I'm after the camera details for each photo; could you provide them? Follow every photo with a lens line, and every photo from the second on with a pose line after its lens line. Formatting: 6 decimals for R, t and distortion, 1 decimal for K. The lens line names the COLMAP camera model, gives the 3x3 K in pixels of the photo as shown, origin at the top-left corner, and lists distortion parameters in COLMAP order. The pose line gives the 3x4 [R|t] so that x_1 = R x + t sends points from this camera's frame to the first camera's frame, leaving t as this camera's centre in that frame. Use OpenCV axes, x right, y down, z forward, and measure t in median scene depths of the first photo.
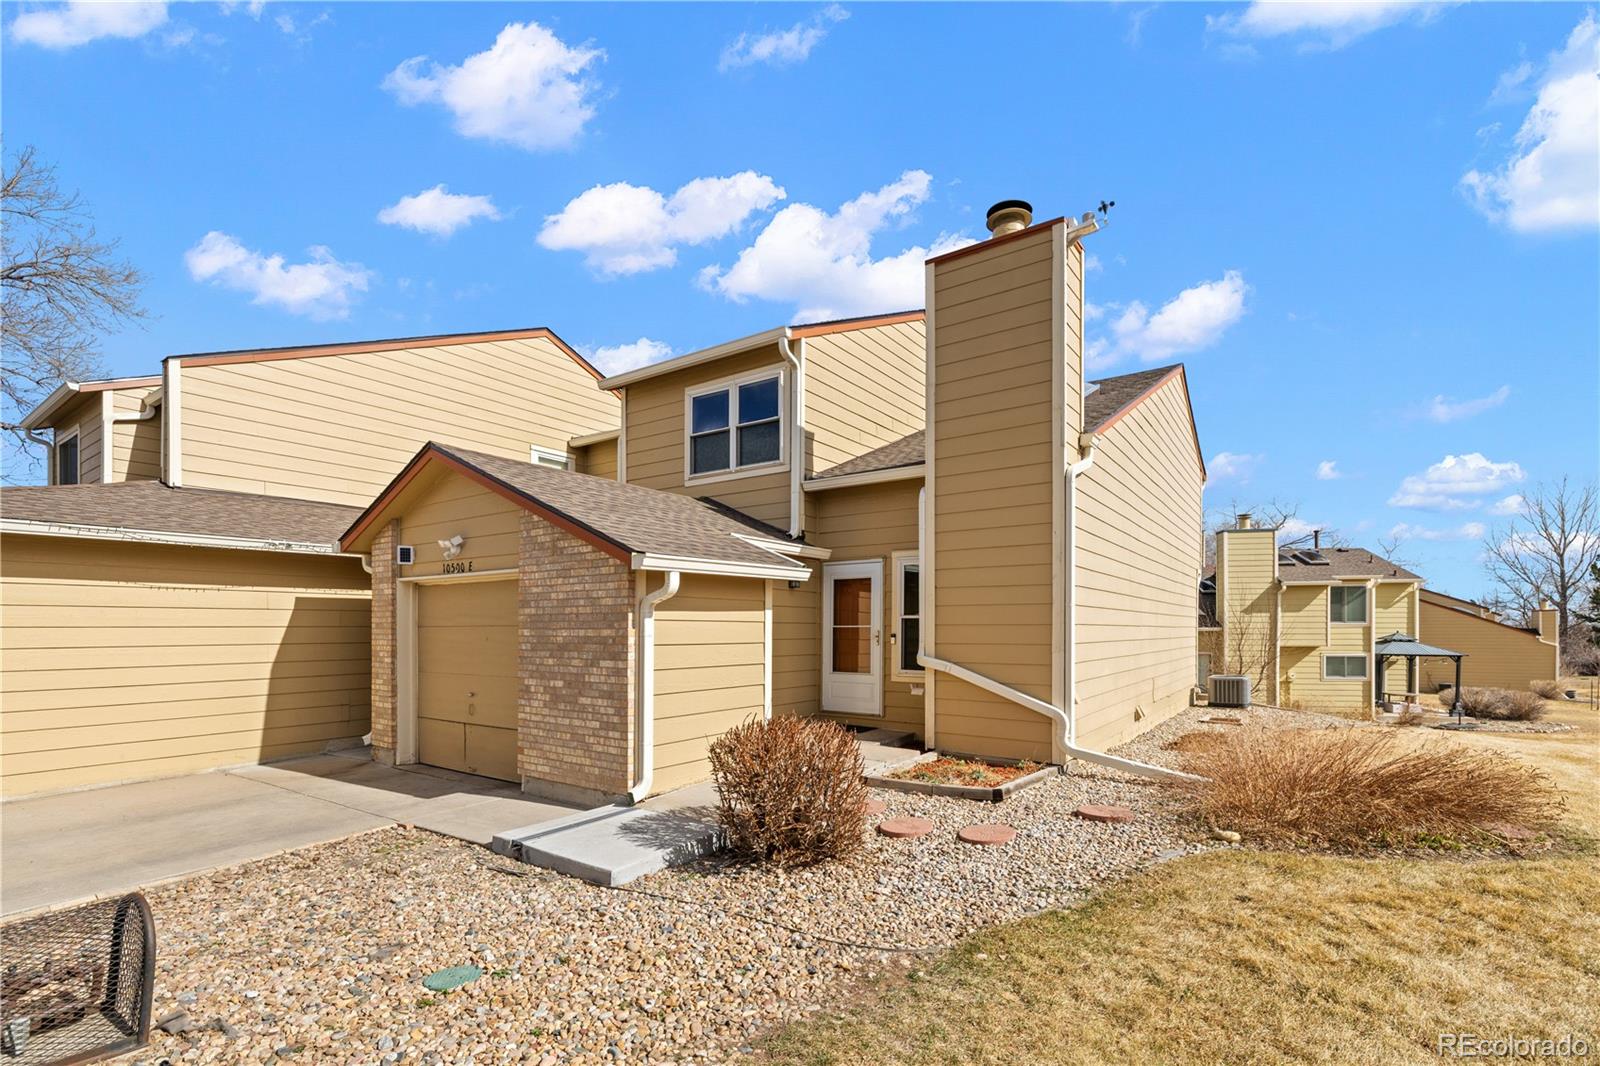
lens RADIAL K [[680.7, 0, 800.2], [0, 680.7, 548.6], [0, 0, 1]] dist [0.000430, 0.000143]
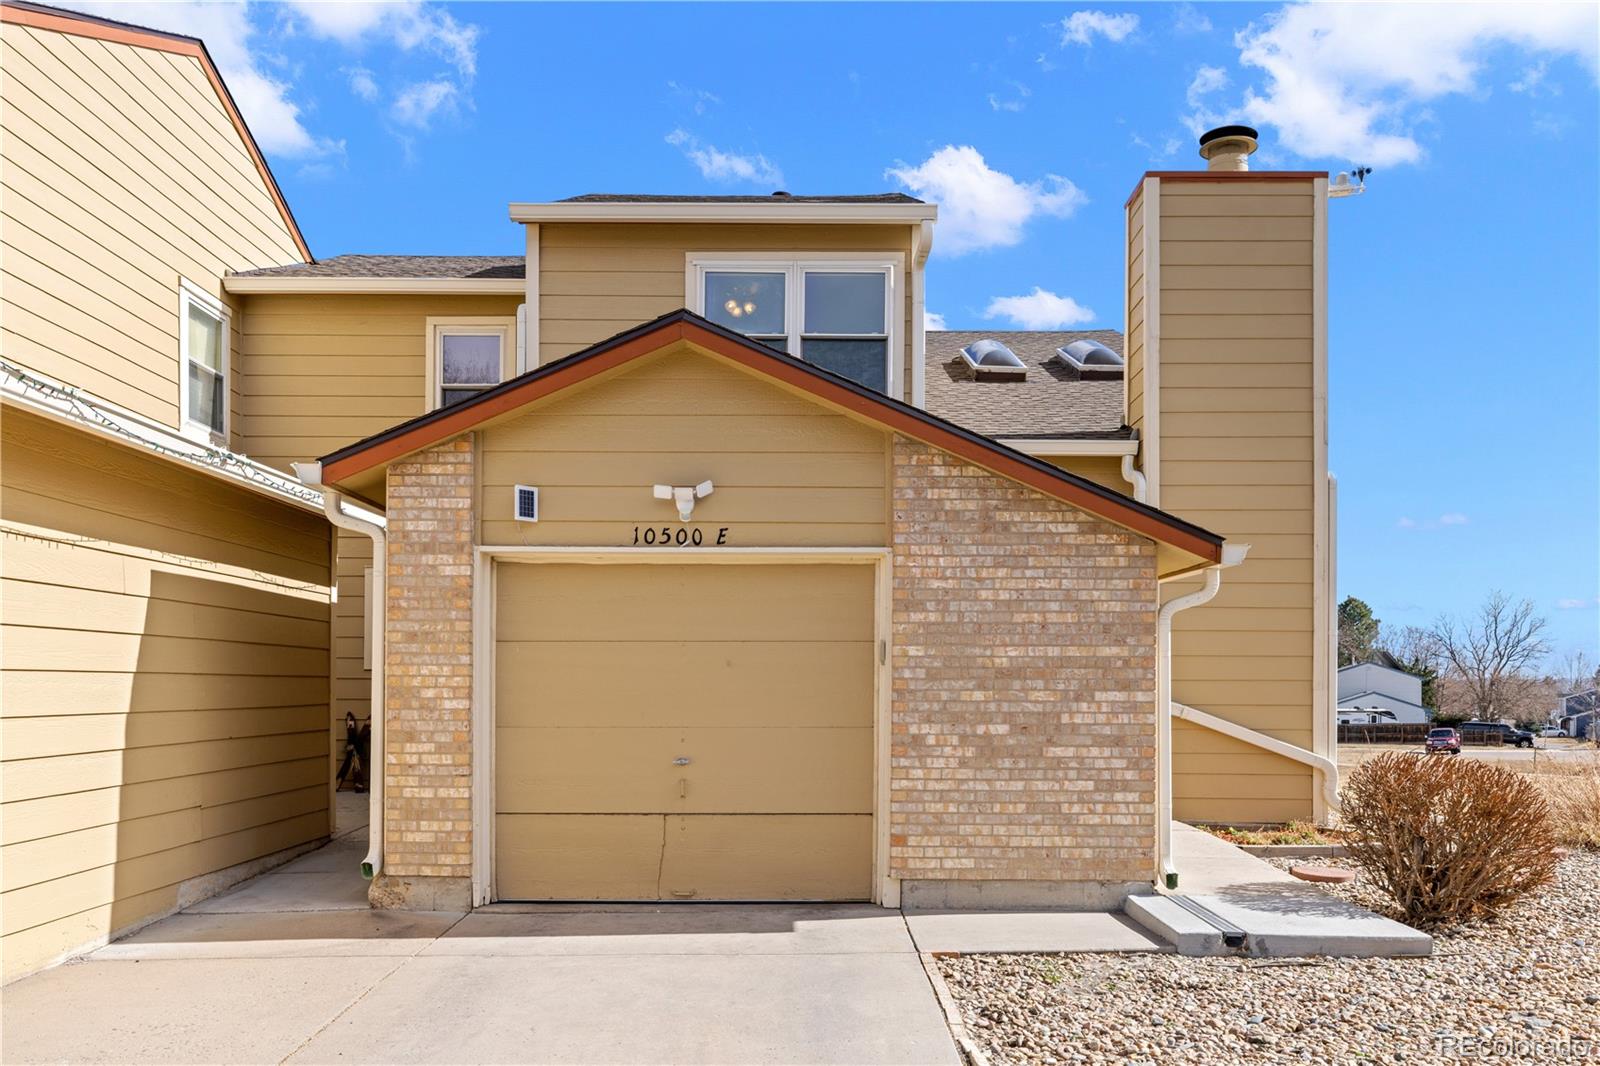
lens RADIAL K [[1191.4, 0, 799.0], [0, 1191.4, 531.5], [0, 0, 1]] dist [-0.003735, 0.001183]
pose [[0.837887, 0.074837, 0.540689, -1.130142], [-0.068401, 0.997144, -0.032017, 0.057727], [-0.541541, -0.010157, 0.840613, 0.141744]]
